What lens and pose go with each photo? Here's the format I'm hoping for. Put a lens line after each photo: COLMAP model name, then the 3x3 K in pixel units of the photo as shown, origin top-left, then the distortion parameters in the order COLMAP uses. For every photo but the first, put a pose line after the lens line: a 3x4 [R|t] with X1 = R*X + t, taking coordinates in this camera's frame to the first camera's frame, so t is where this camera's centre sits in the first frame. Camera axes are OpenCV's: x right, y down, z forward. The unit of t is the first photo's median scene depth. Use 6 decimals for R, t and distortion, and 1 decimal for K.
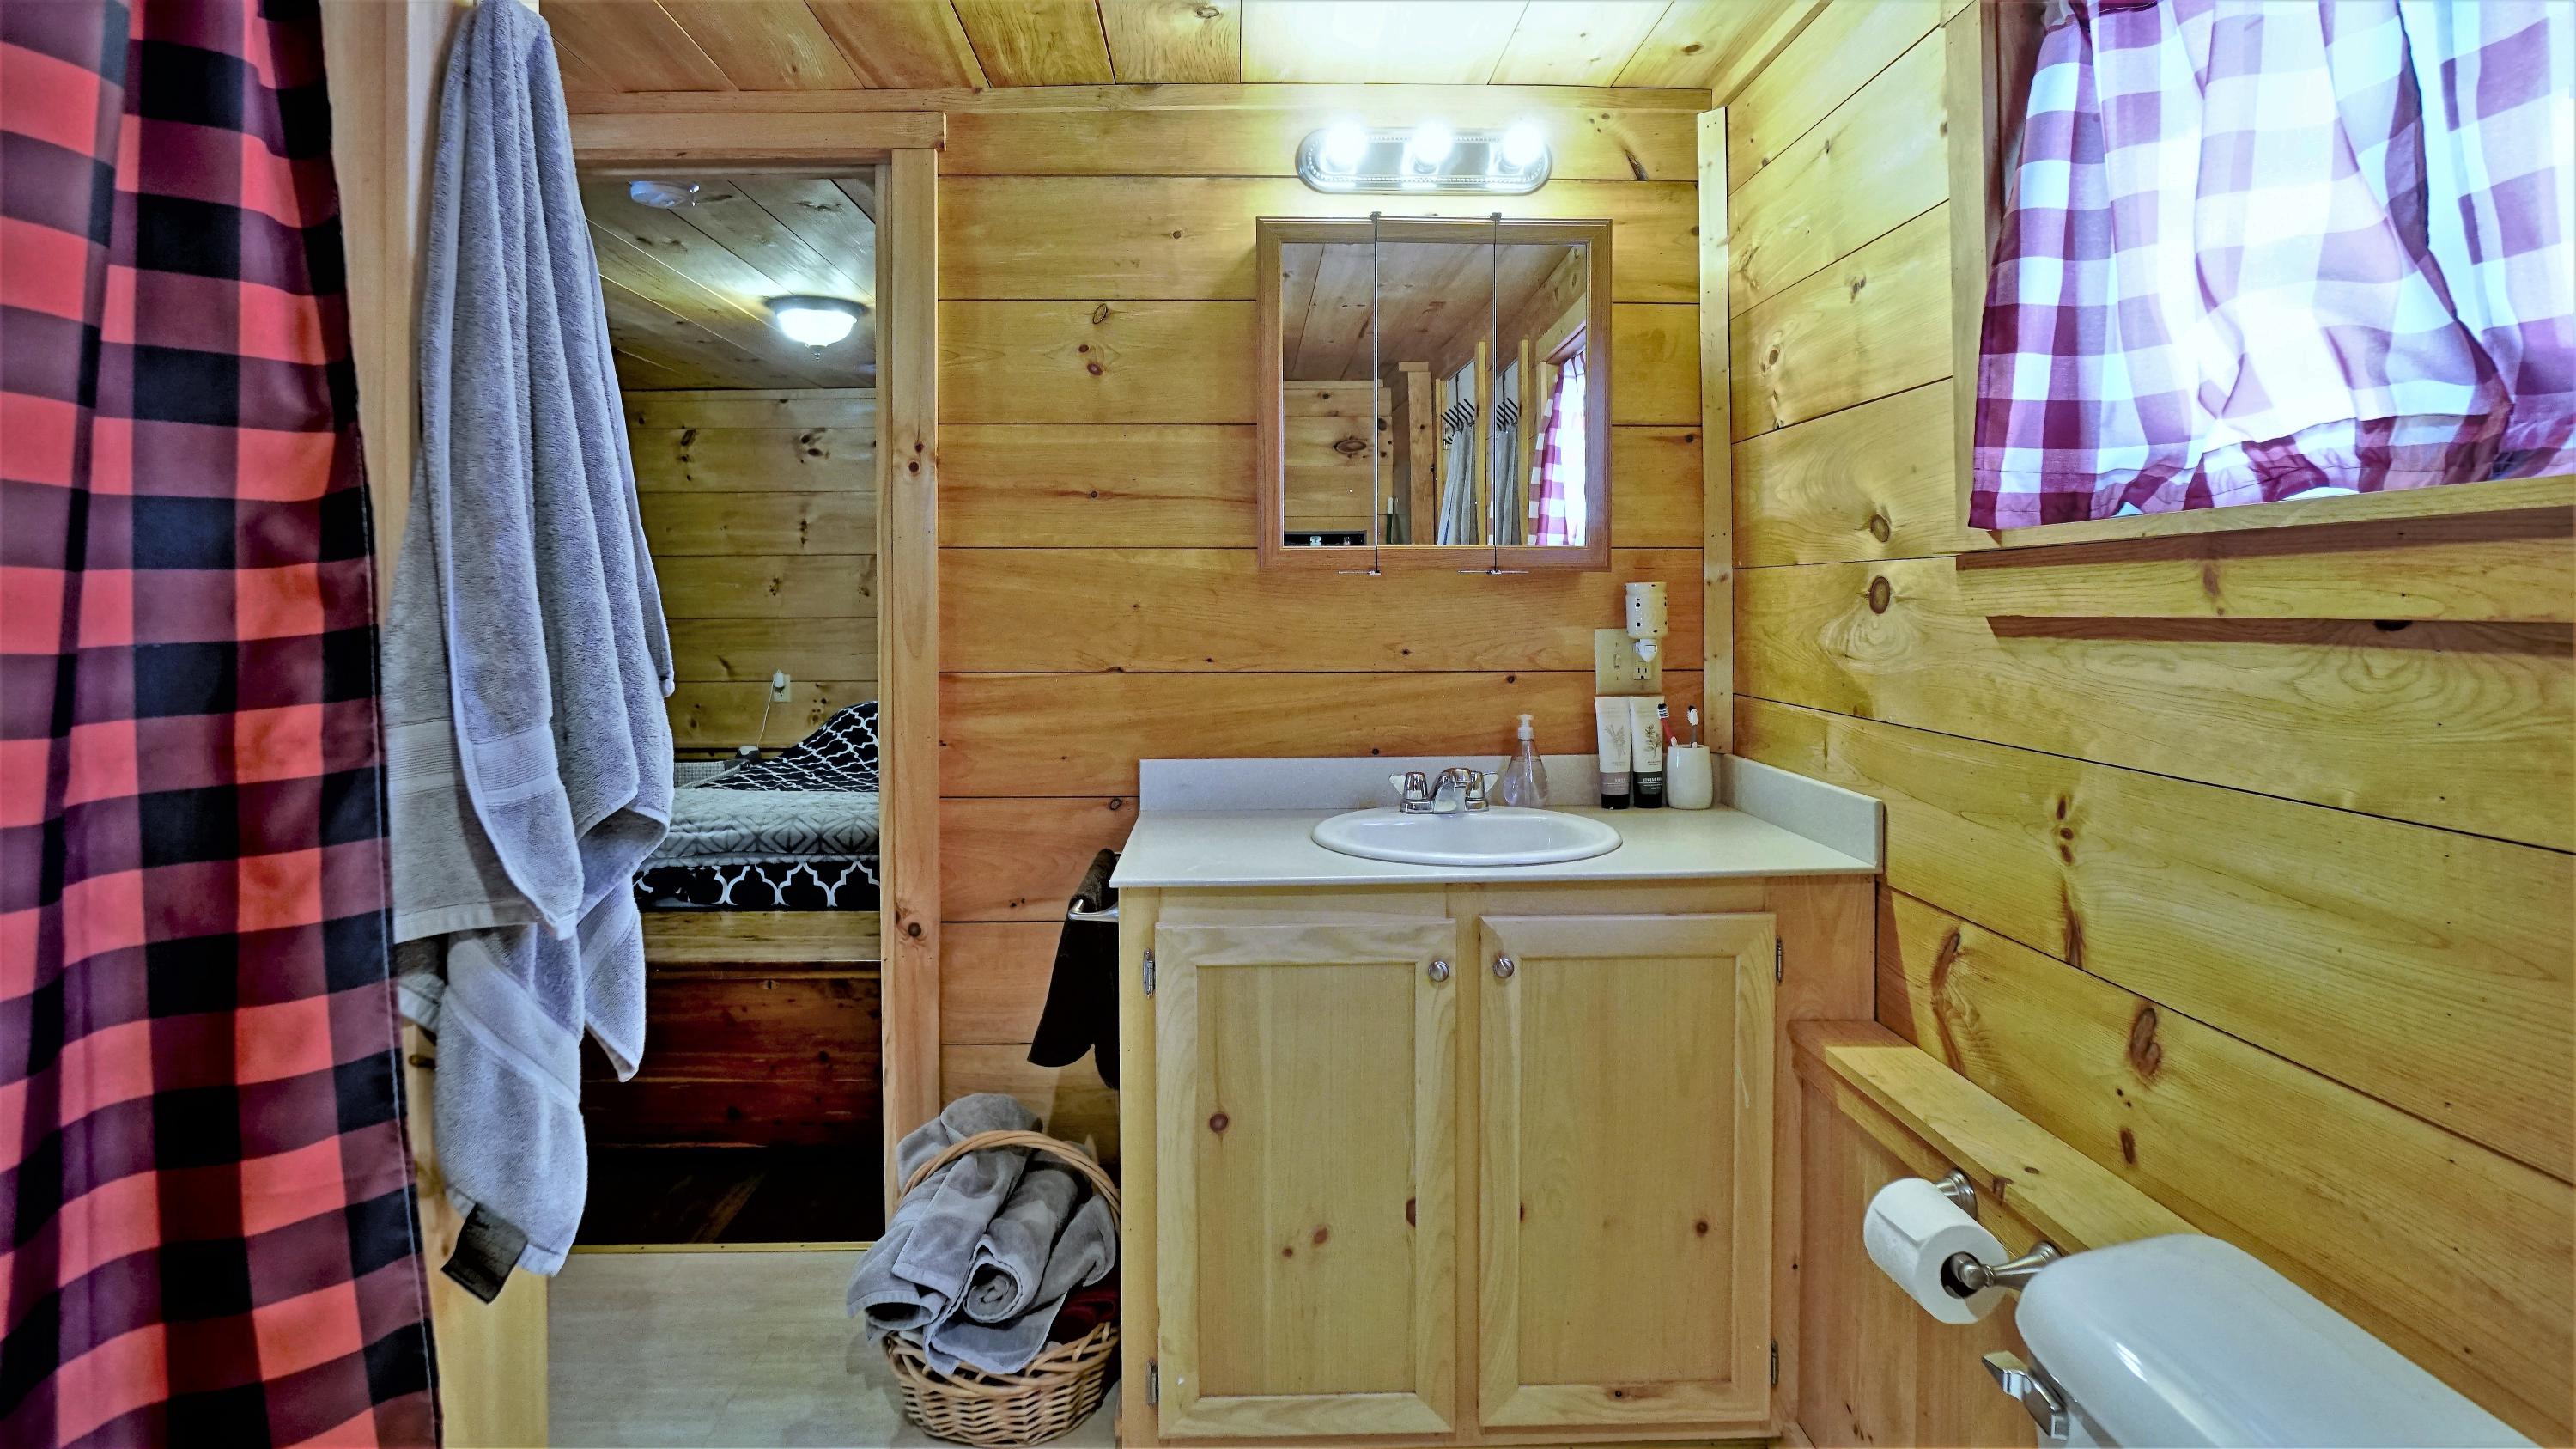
lens RADIAL K [[1341.7, 0, 1282.8], [0, 1341.7, 730.9], [0, 0, 1]] dist [-0.032281, 0.016658]
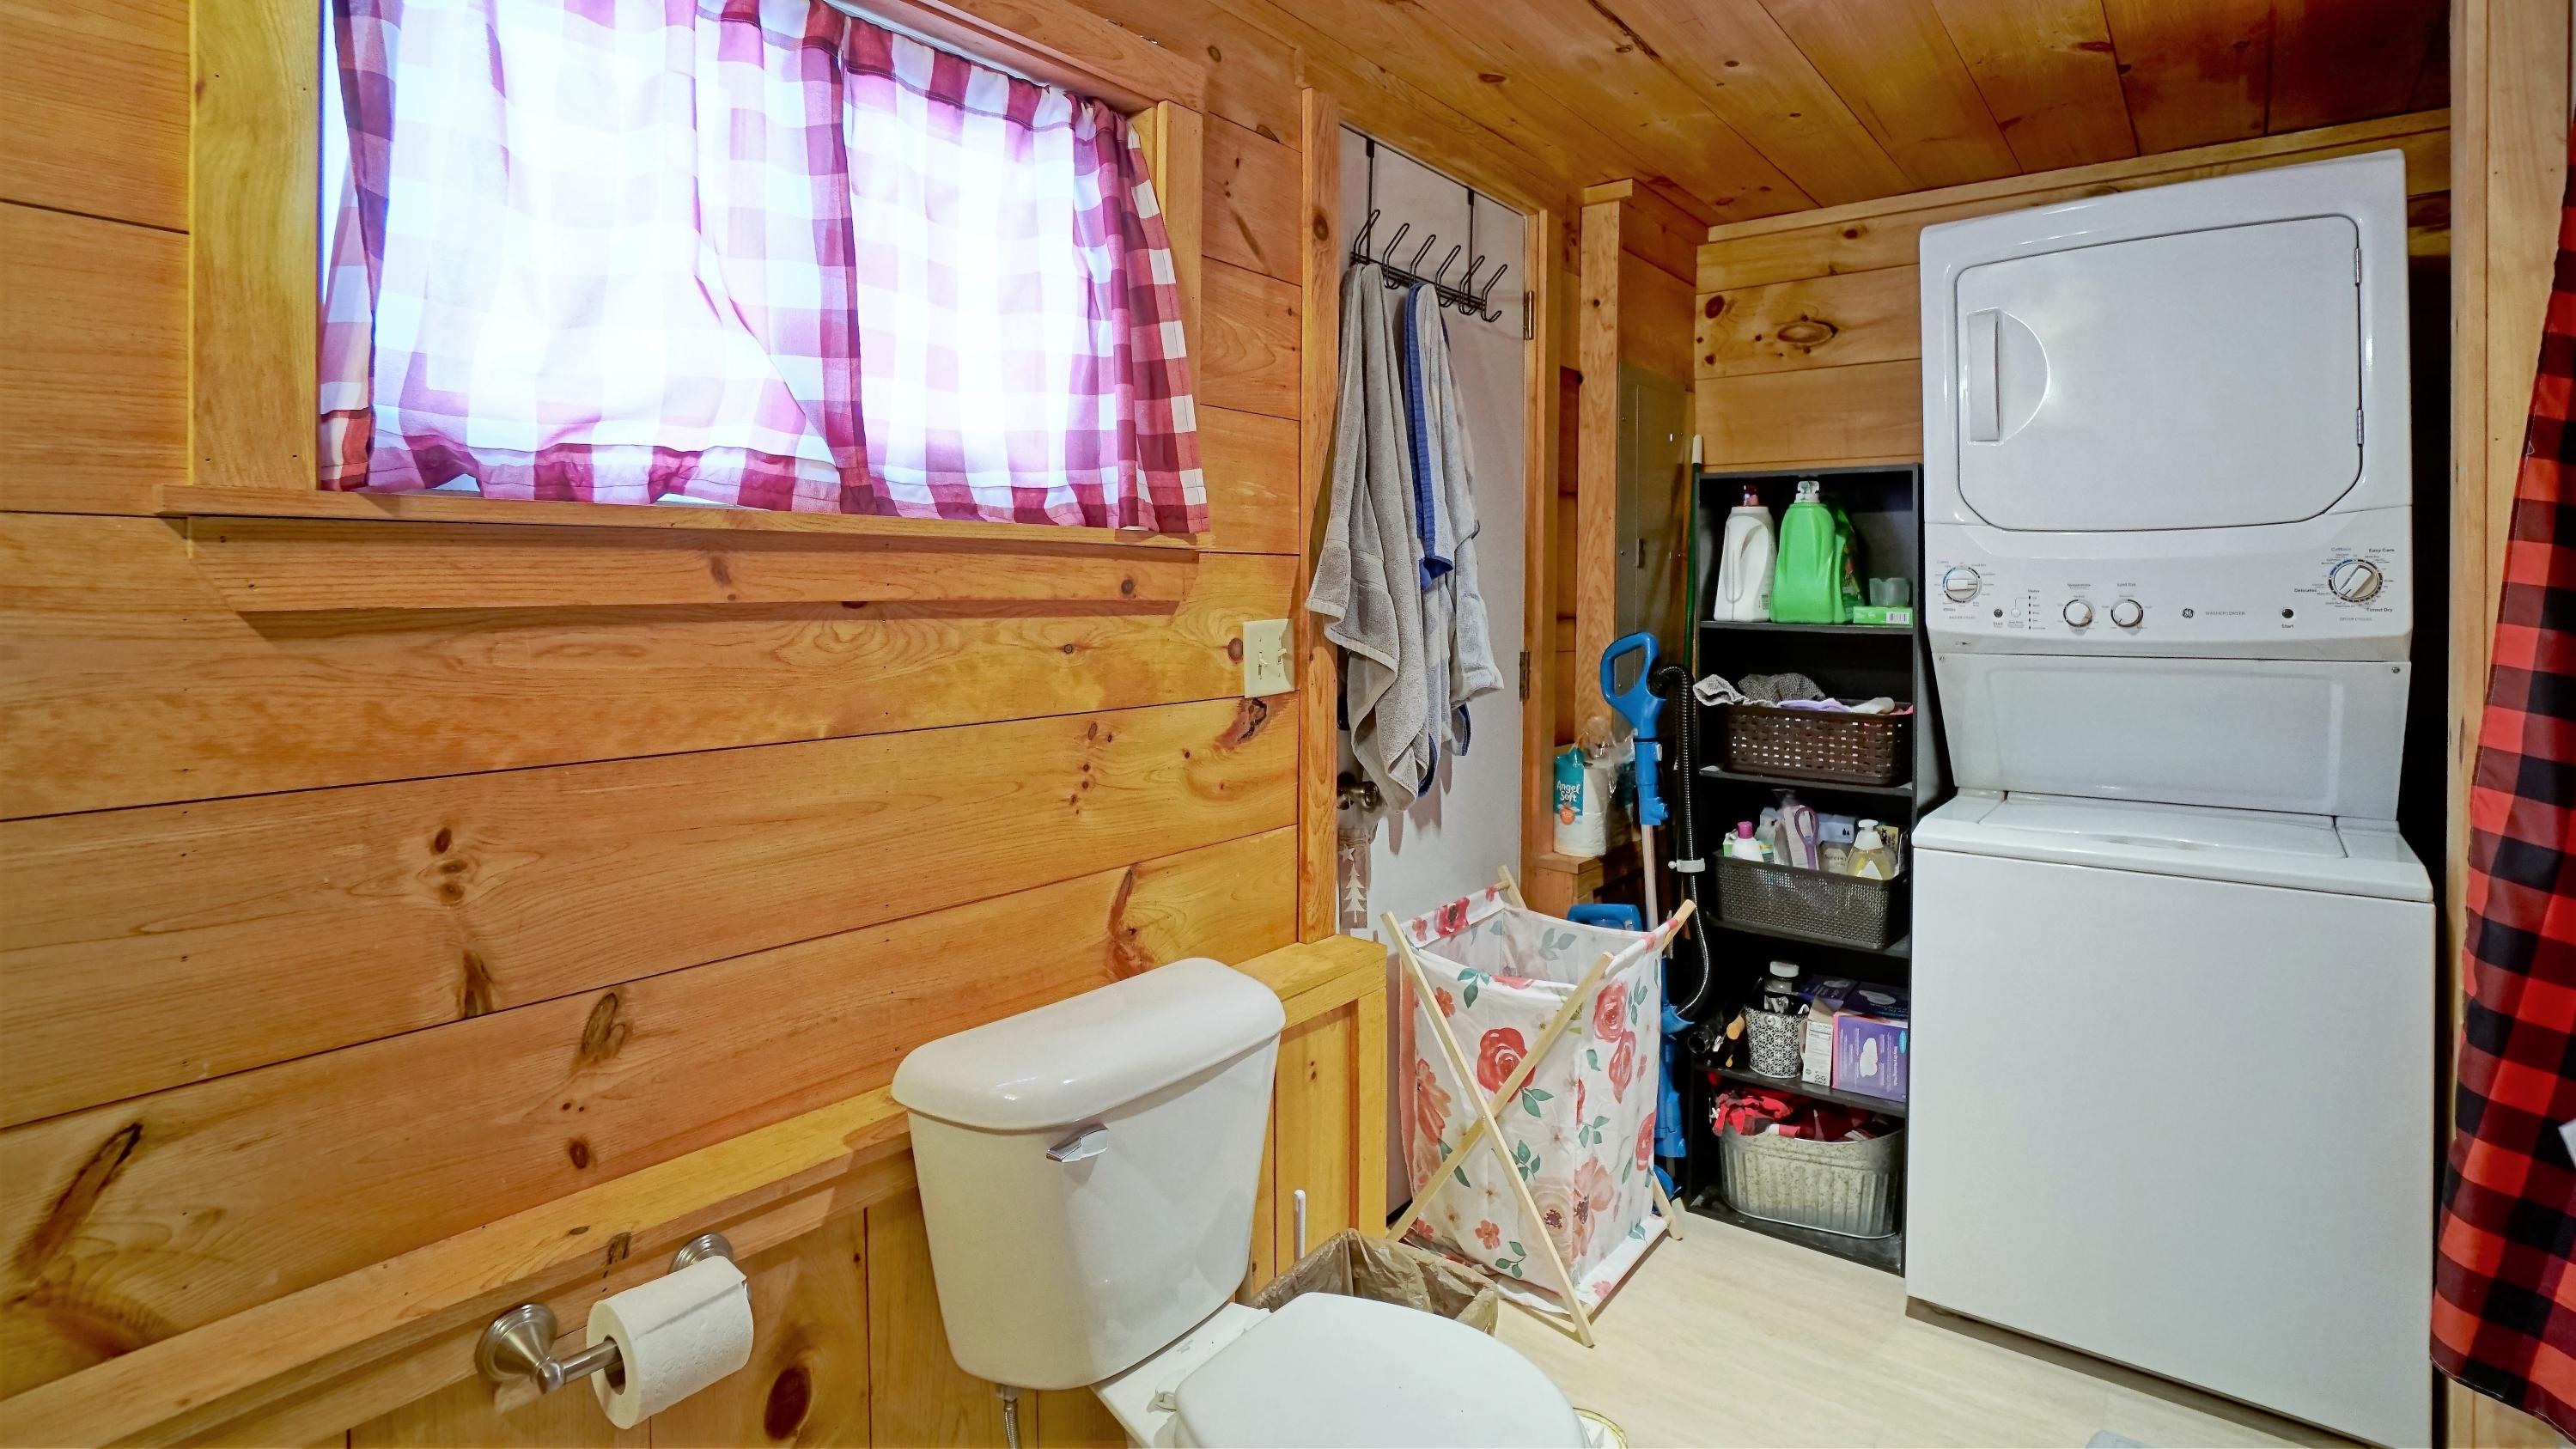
lens RADIAL K [[1161.2, 0, 1286.6], [0, 1161.2, 707.7], [0, 0, 1]] dist [-0.056017, 0.017365]
pose [[-0.748309, -0.056230, 0.660963, -0.338217], [0.070812, 0.983936, 0.163875, -0.128718], [-0.659560, 0.169433, -0.732307, 1.474965]]
